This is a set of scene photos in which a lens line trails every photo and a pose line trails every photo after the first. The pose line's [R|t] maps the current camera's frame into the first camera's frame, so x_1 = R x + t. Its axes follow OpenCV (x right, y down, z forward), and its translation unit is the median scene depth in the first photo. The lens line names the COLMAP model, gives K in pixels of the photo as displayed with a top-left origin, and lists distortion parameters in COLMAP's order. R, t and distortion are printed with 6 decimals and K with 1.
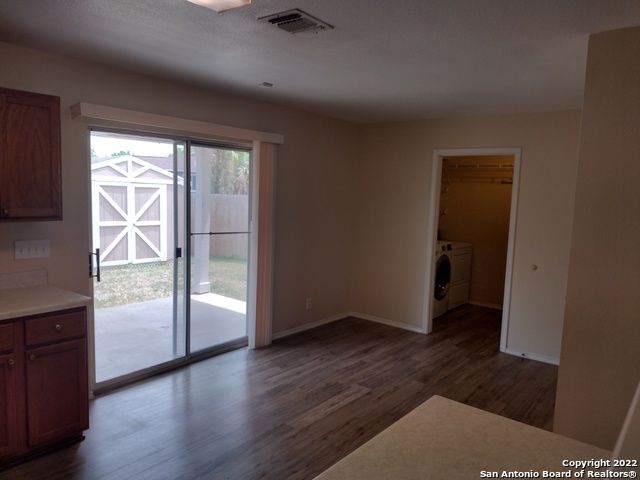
lens RADIAL K [[473.0, 0, 317.5], [0, 473.0, 239.5], [0, 0, 1]] dist [0.059418, -0.079860]
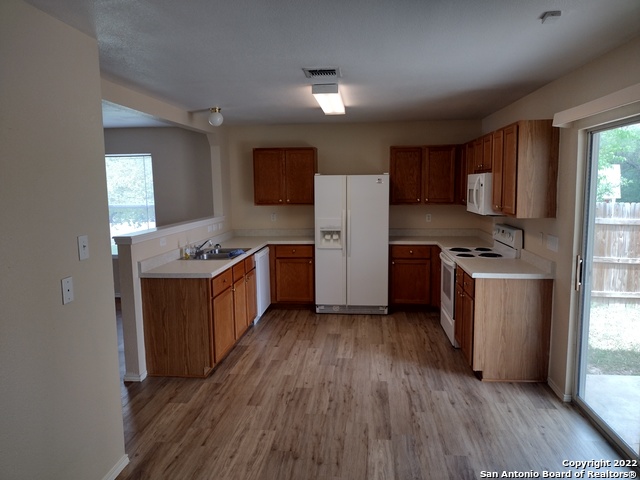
lens RADIAL K [[483.3, 0, 319.0], [0, 483.3, 233.7], [0, 0, 1]] dist [0.062337, -0.089175]
pose [[-0.838873, 0.033639, -0.543286, 0.621995], [-0.072550, 0.982274, 0.172844, -0.186923], [0.539470, 0.184409, -0.821563, 1.834350]]
